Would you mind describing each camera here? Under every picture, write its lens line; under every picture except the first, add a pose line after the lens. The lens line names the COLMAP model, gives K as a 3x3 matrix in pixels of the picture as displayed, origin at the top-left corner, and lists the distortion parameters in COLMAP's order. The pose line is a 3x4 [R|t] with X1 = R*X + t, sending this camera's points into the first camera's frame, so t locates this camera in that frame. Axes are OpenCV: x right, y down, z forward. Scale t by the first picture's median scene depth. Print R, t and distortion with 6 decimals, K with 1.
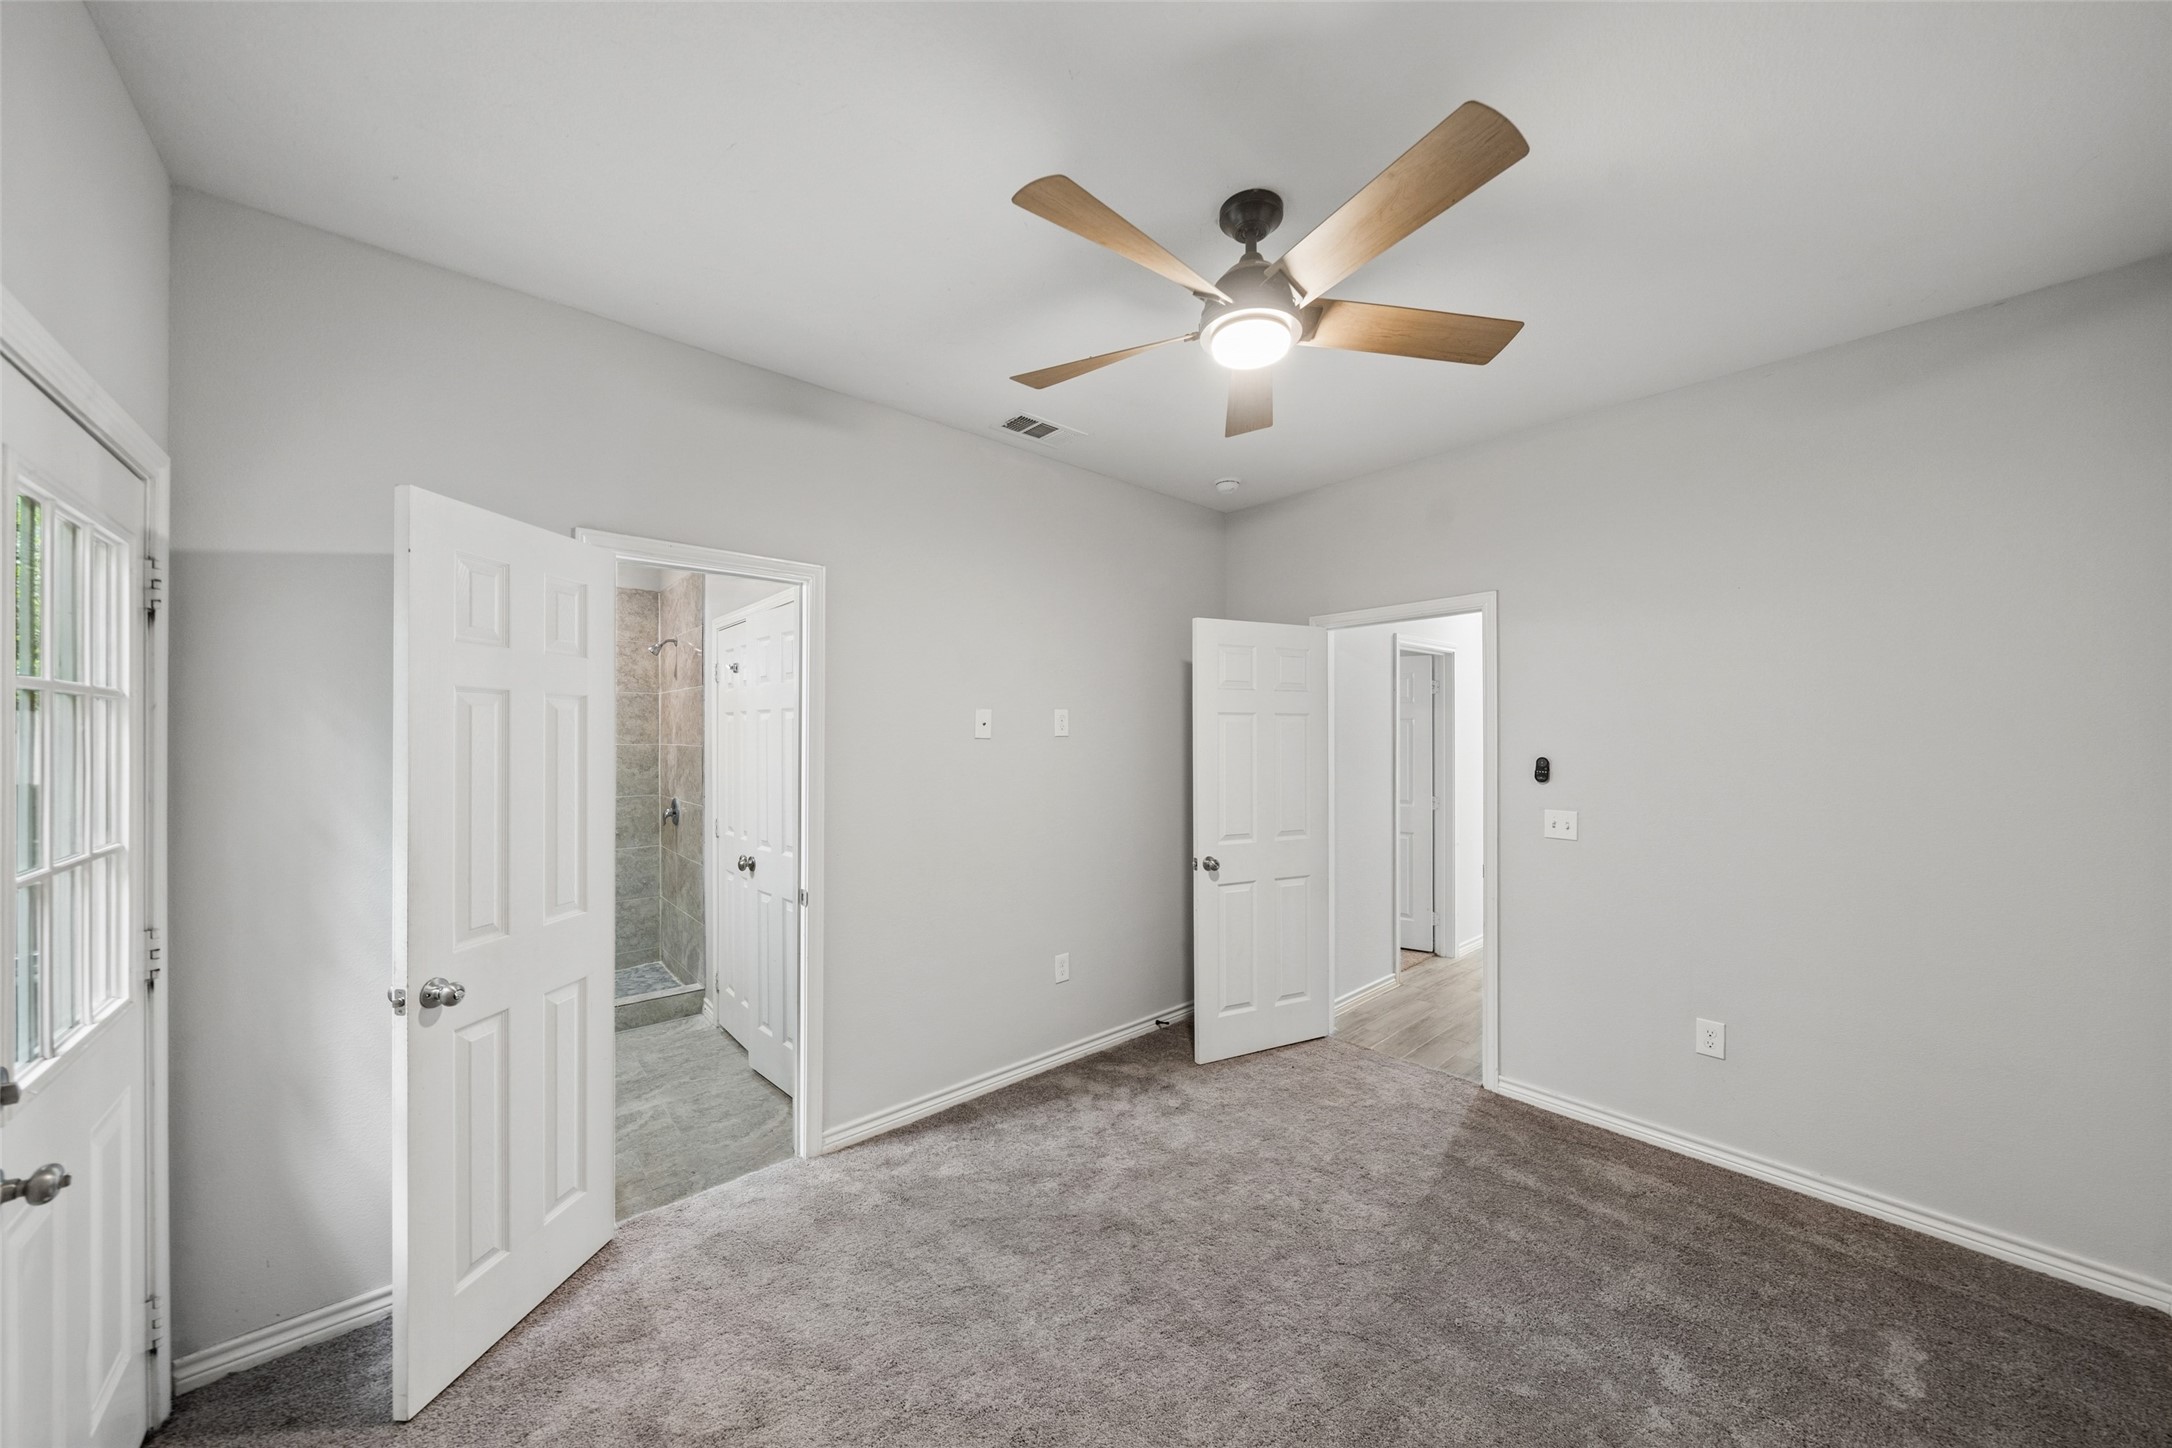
lens RADIAL K [[748.9, 0, 1087.3], [0, 748.9, 731.4], [0, 0, 1]] dist [-0.007405, -0.000055]
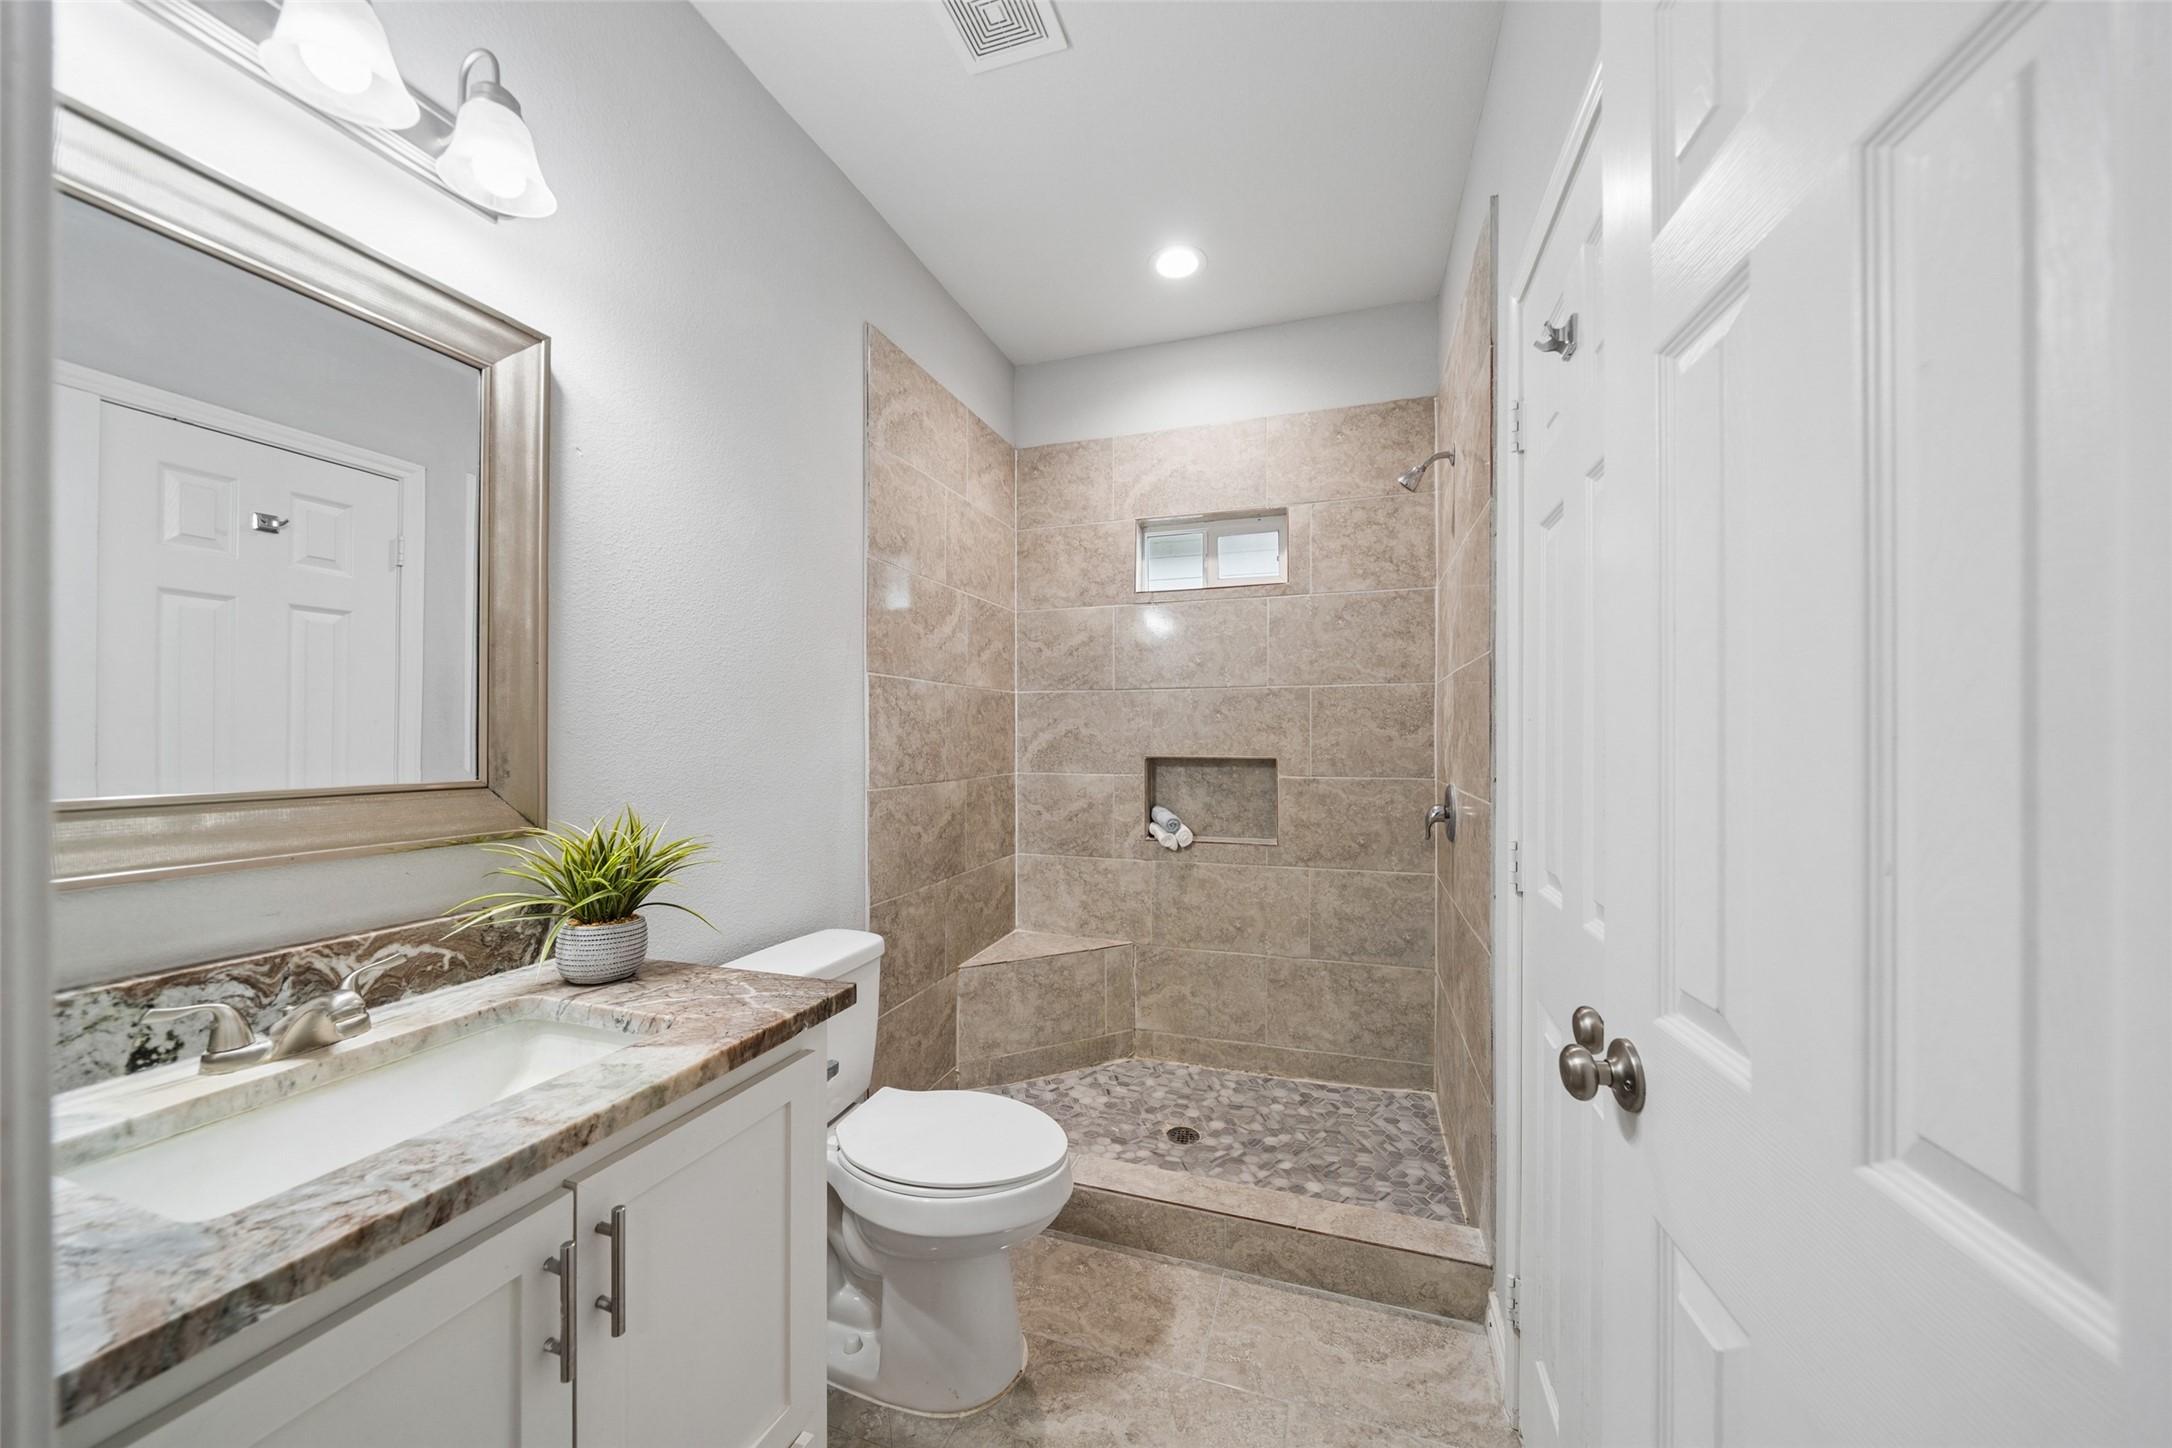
lens RADIAL K [[748.9, 0, 1092.9], [0, 748.9, 734.4], [0, 0, 1]] dist [-0.007405, -0.000055]
pose [[0.499631, 0.001419, -0.866237, -0.254369], [-0.003558, 0.999994, -0.000414, 0.058603], [0.866231, 0.003289, 0.499633, 0.567491]]
